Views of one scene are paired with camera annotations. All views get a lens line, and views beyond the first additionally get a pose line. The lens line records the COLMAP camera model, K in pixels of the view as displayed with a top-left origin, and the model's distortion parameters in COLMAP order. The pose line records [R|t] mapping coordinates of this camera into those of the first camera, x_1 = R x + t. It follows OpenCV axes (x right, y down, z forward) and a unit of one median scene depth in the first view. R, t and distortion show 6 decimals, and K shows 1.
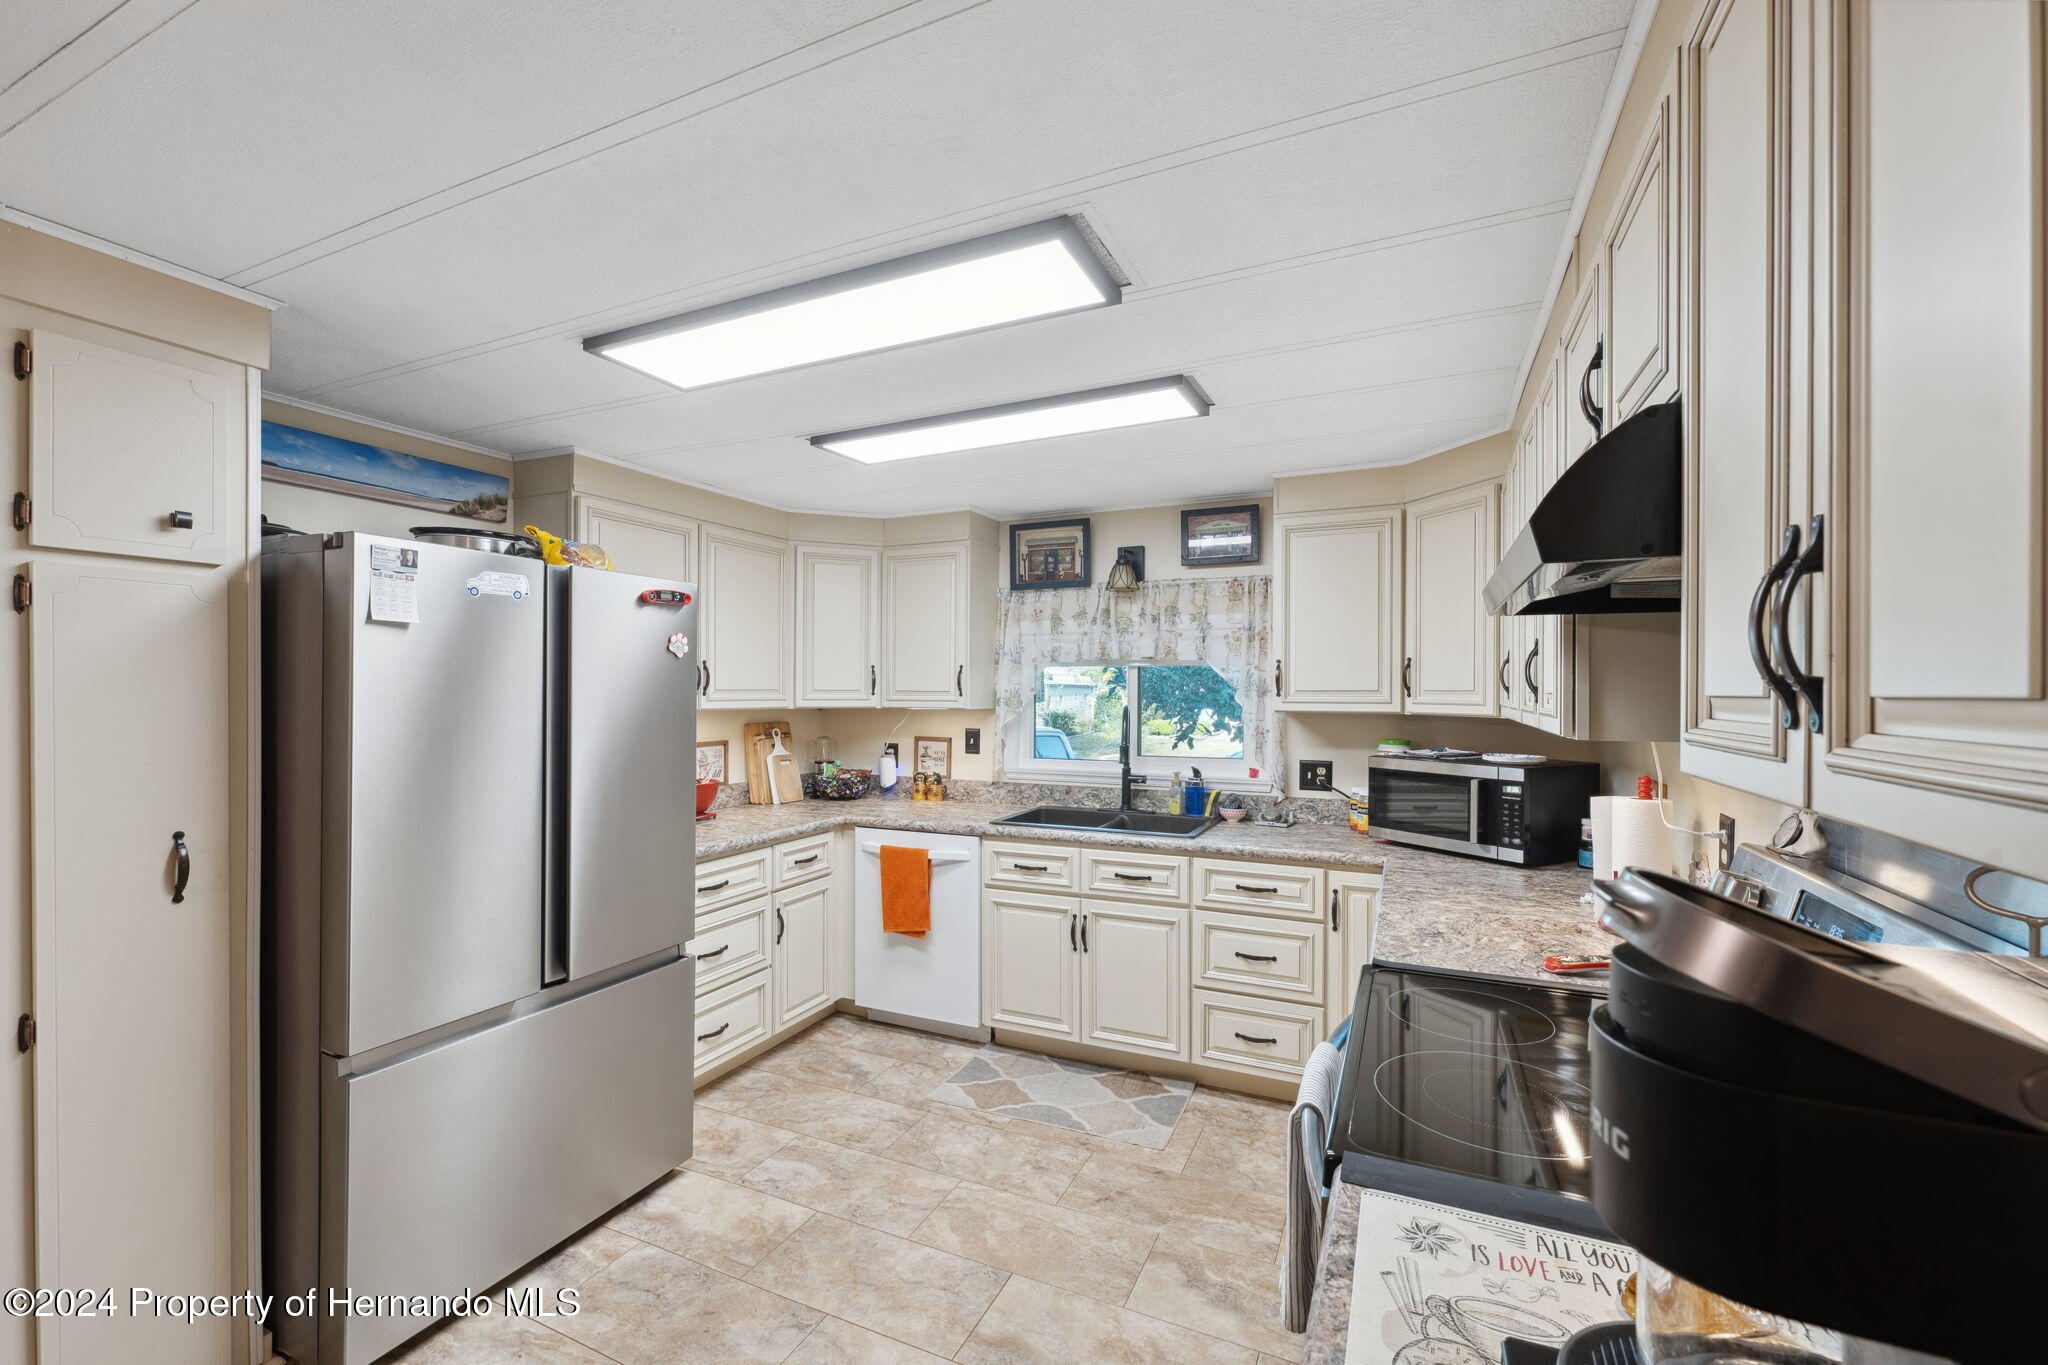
lens RADIAL K [[833.3, 0, 1026.5], [0, 833.3, 689.5], [0, 0, 1]] dist [0.005570, -0.001204]
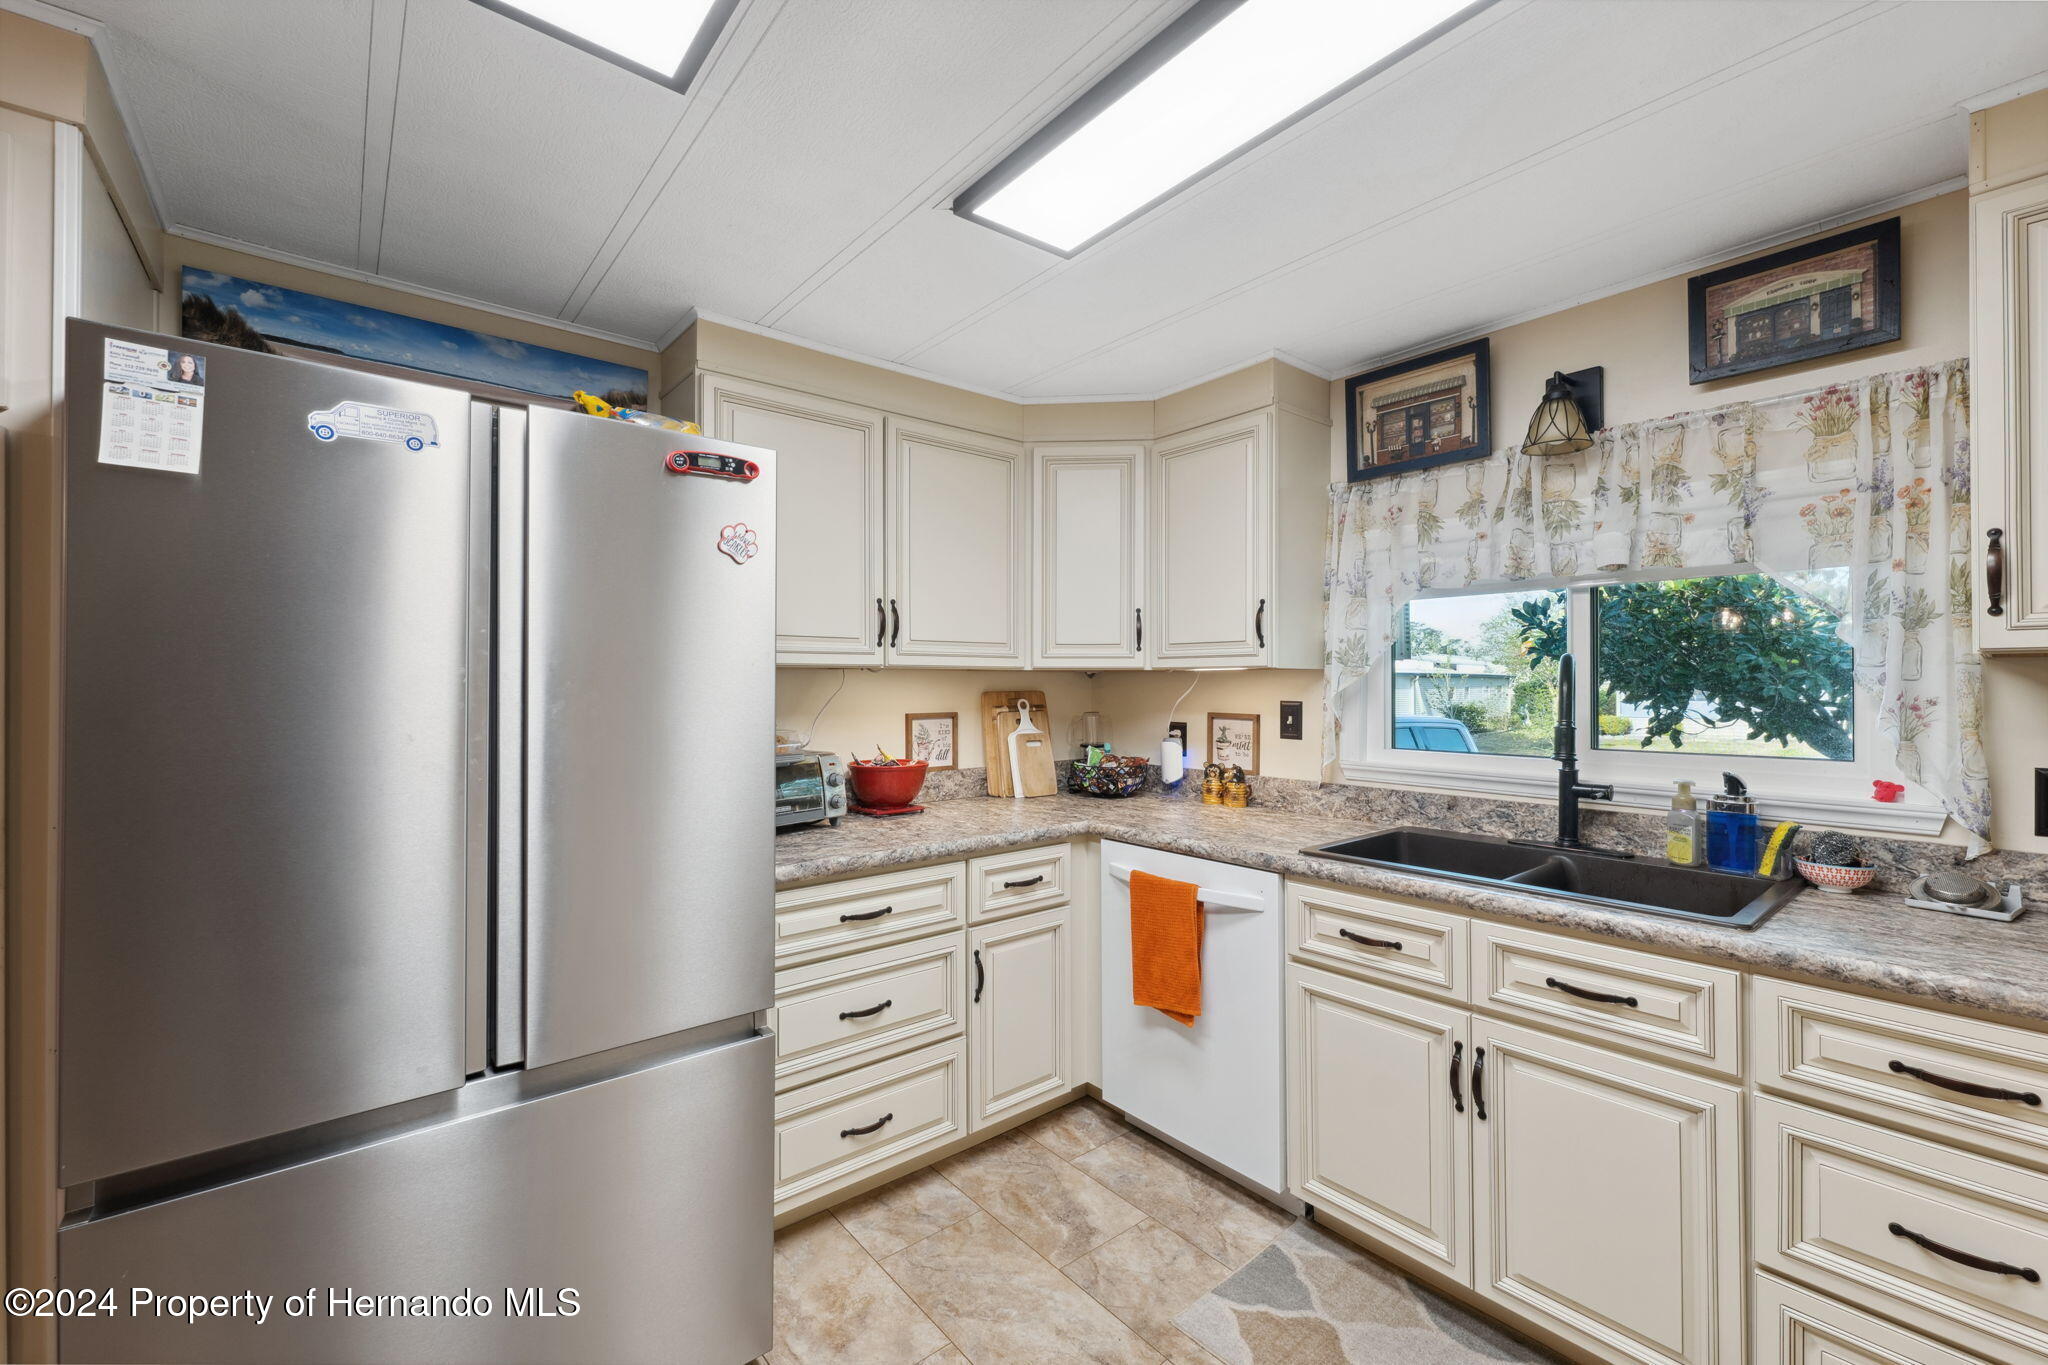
lens RADIAL K [[833.3, 0, 1024.5], [0, 833.3, 676.6], [0, 0, 1]] dist [0.005570, -0.001204]
pose [[0.901860, -0.006353, -0.431982, 0.037455], [0.003414, 0.999965, -0.007577, 0.038147], [0.432015, 0.005359, 0.901851, 0.372895]]
